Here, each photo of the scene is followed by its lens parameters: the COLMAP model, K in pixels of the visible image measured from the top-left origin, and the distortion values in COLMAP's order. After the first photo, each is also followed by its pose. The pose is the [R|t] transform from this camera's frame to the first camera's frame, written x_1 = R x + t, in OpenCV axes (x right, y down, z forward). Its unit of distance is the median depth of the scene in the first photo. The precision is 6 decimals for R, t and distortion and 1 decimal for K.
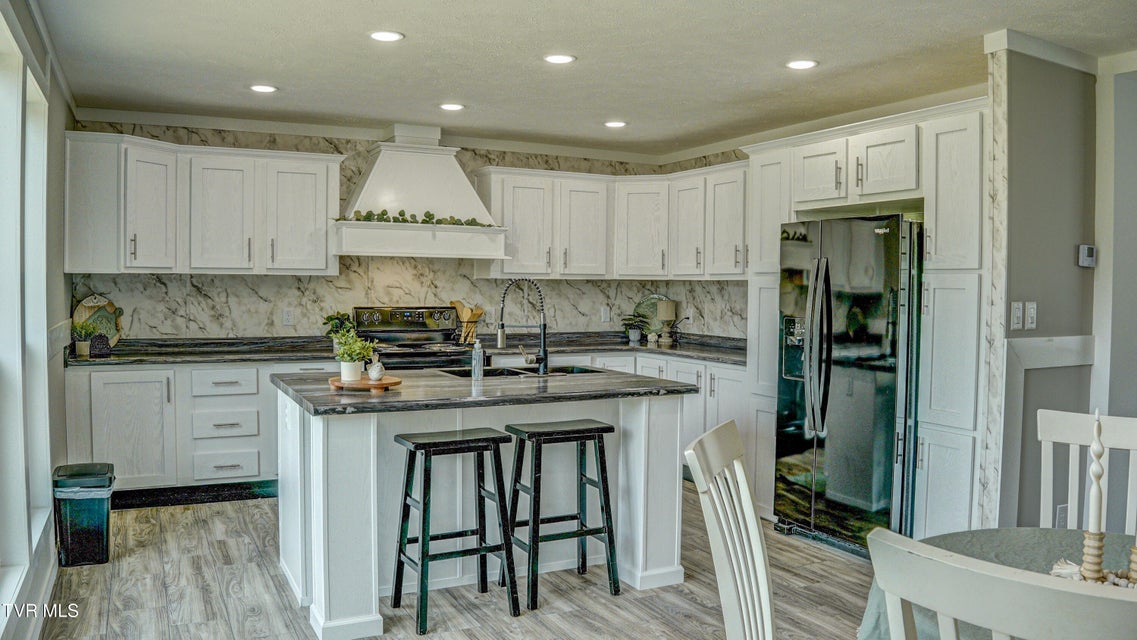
lens RADIAL K [[859.0, 0, 570.3], [0, 859.0, 321.6], [0, 0, 1]] dist [-0.142635, 0.040518]
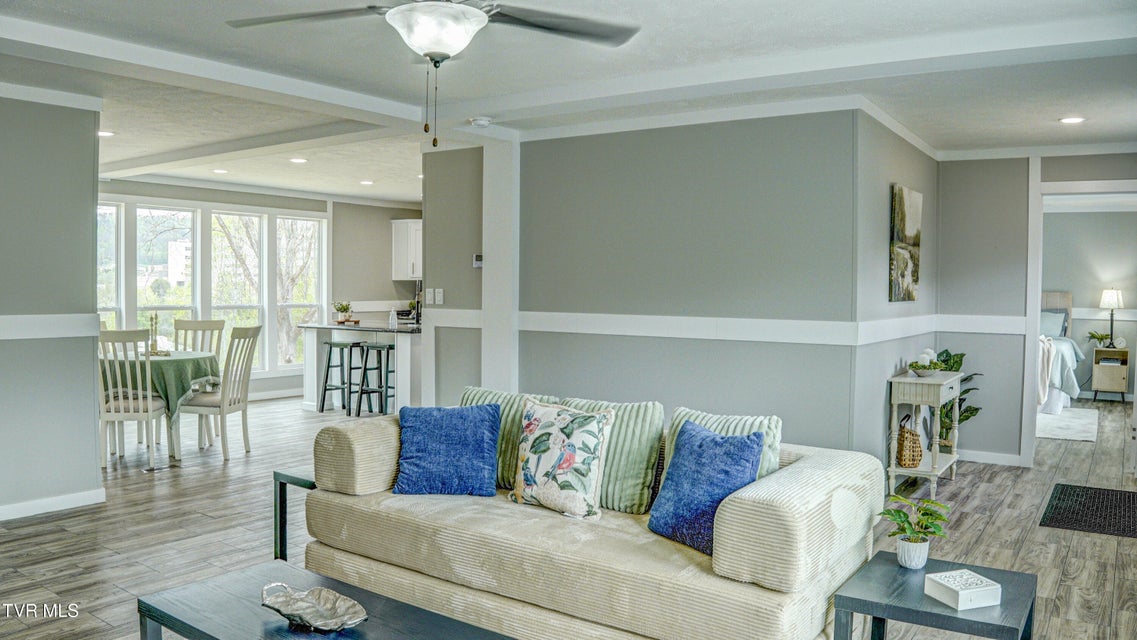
lens RADIAL K [[859.0, 0, 570.1], [0, 859.0, 319.5], [0, 0, 1]] dist [-0.142635, 0.040518]
pose [[0.471818, 0.026728, -0.881291, 1.435280], [-0.041623, 0.999101, 0.008018, 0.010097], [0.880713, 0.032899, 0.472506, 0.237446]]
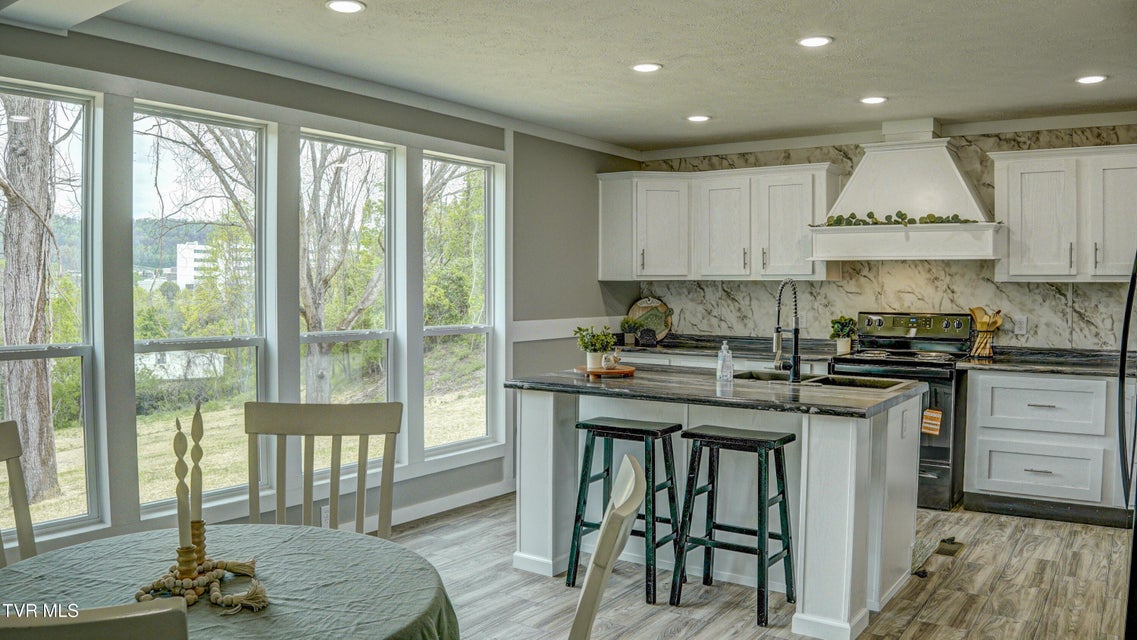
lens RADIAL K [[859.0, 0, 565.3], [0, 859.0, 317.3], [0, 0, 1]] dist [-0.142635, 0.040518]
pose [[0.459942, 0.021166, -0.887697, 0.493185], [-0.035231, 0.999364, 0.005575, -0.004462], [0.887250, 0.028710, 0.460395, 0.254655]]
